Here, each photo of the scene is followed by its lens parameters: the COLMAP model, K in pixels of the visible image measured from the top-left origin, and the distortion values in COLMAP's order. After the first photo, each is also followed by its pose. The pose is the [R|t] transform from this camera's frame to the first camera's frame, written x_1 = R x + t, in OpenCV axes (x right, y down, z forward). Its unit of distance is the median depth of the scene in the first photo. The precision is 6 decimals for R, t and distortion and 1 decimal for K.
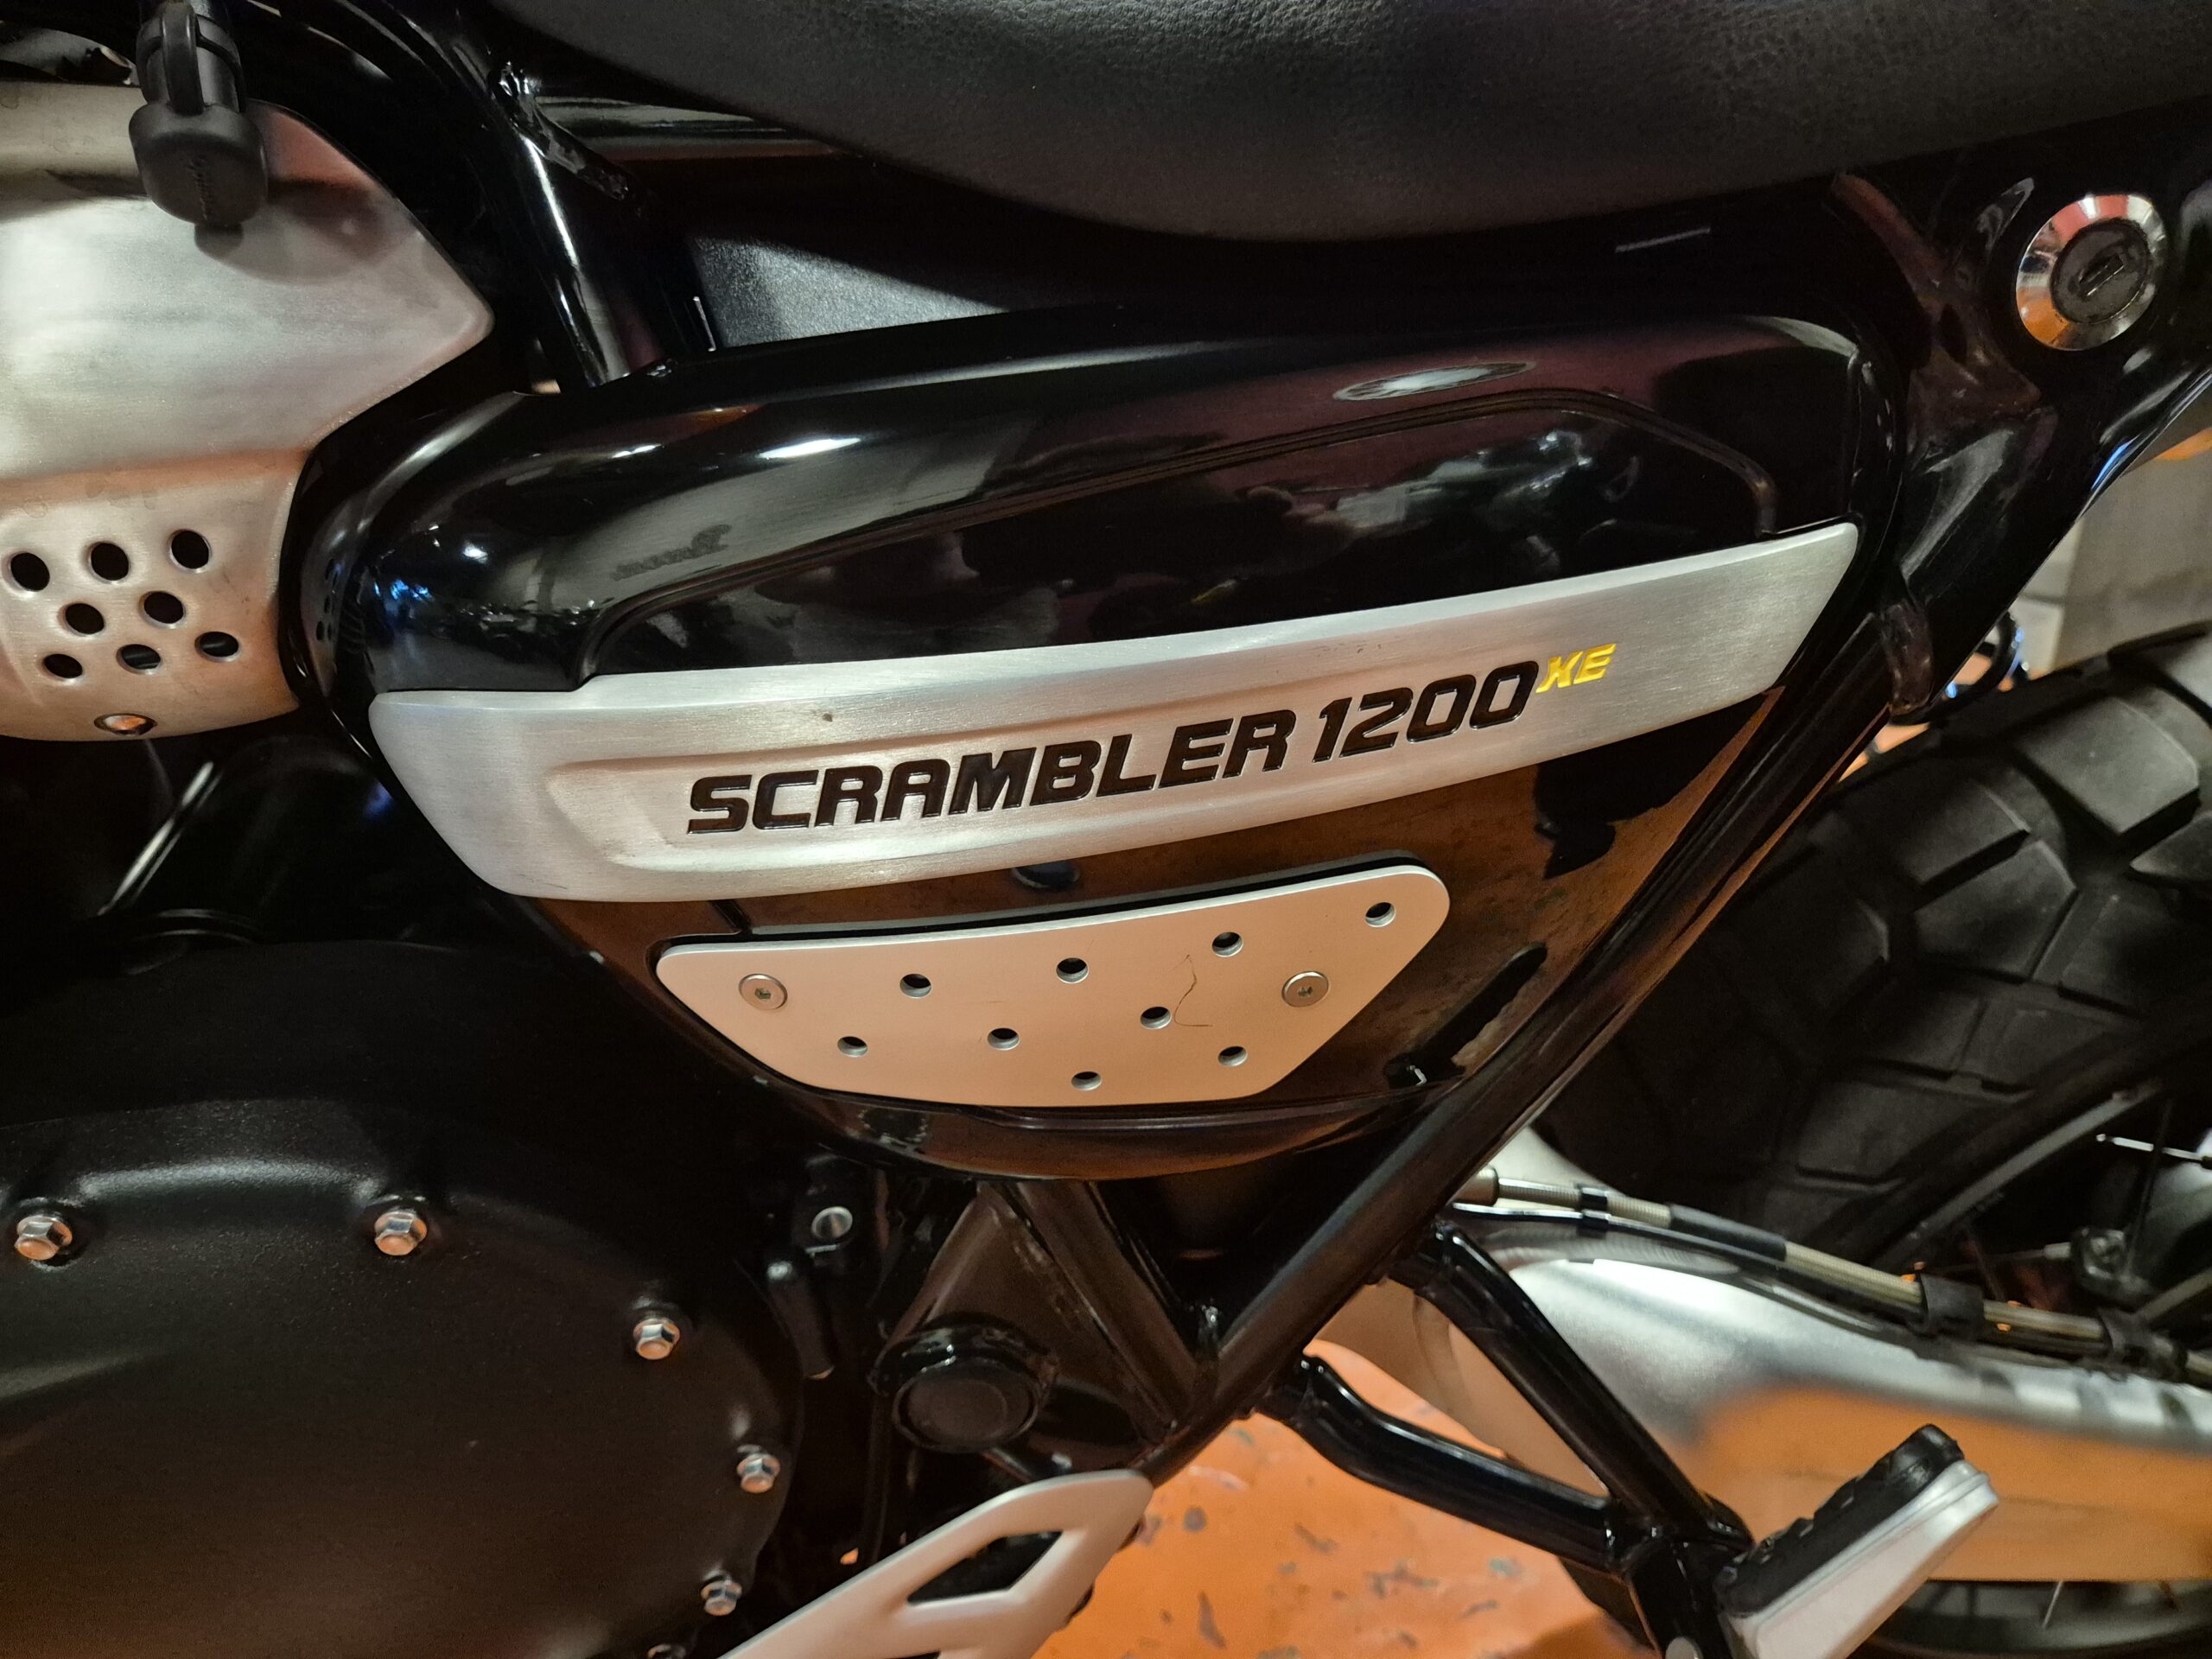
lens RADIAL K [[1487.8, 0, 1103.9], [0, 1487.8, 822.6], [0, 0, 1]] dist [0.064642, -0.053562]
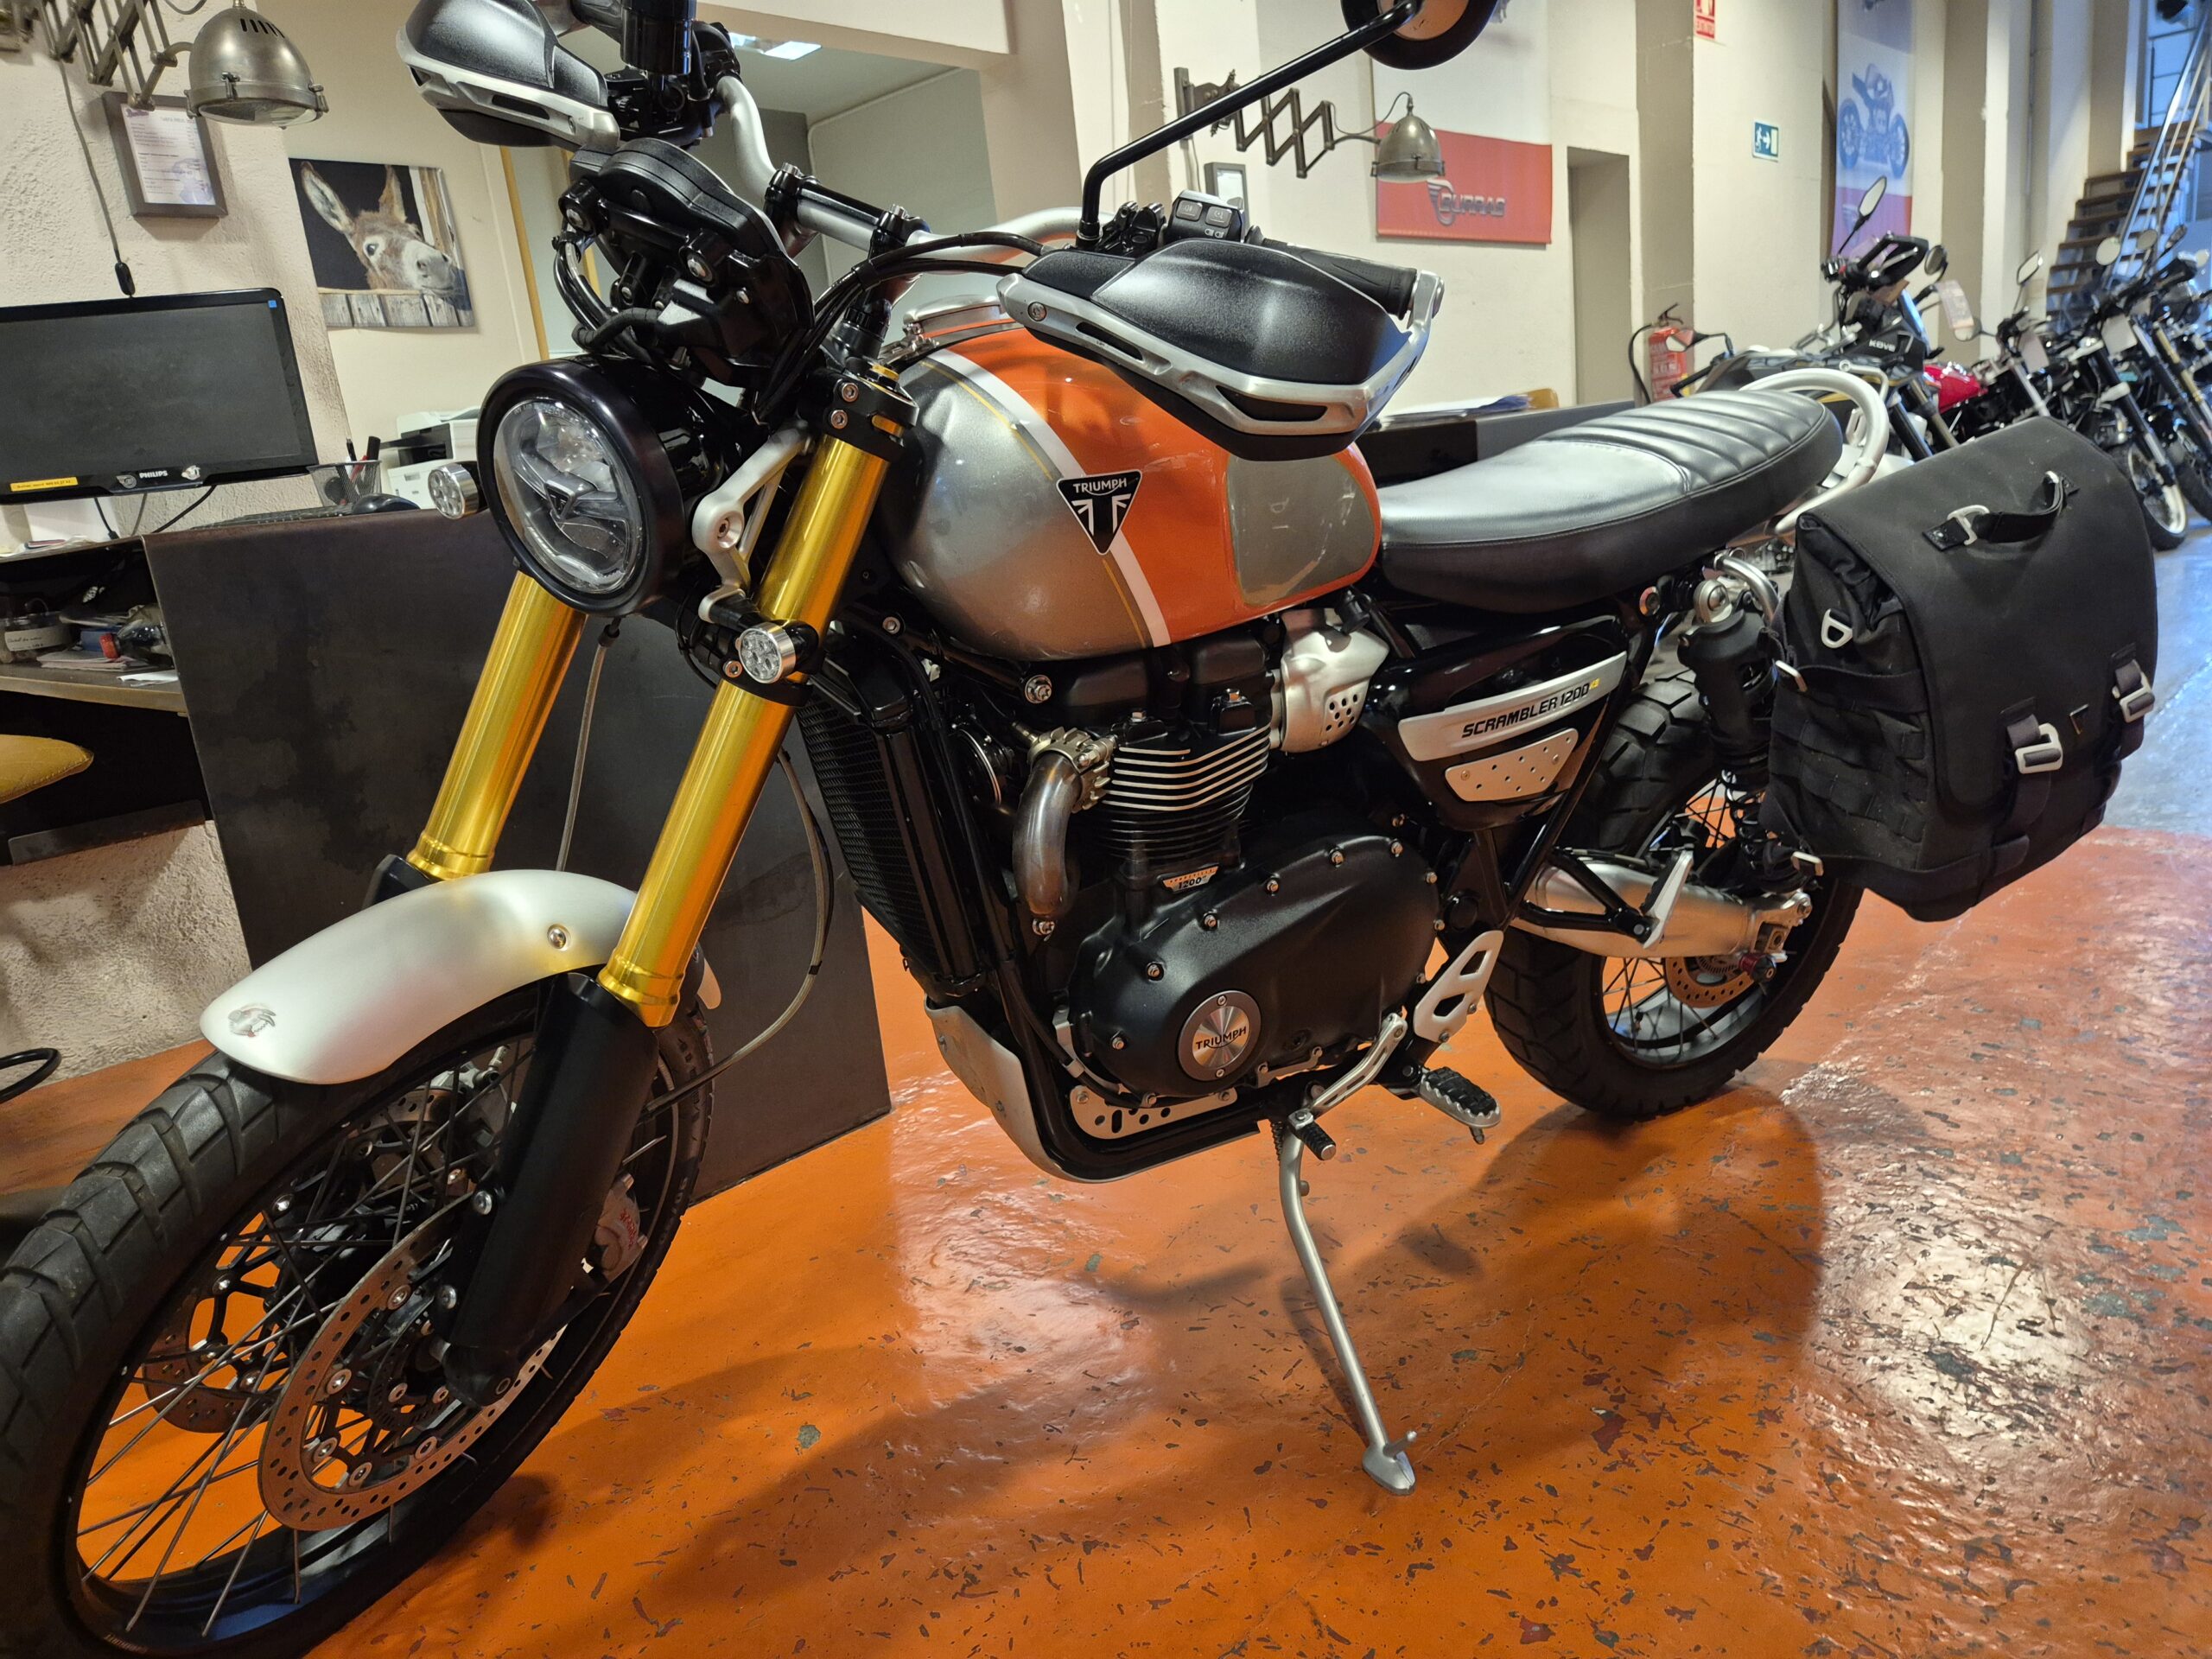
lens RADIAL K [[1487.8, 0, 1108.5], [0, 1487.8, 831.6], [0, 0, 1]] dist [0.064642, -0.053562]
pose [[0.908648, -0.162419, 0.384681, -2.962179], [0.229001, 0.964183, -0.133825, 0.629615], [-0.349167, 0.209692, 0.913297, -2.736585]]
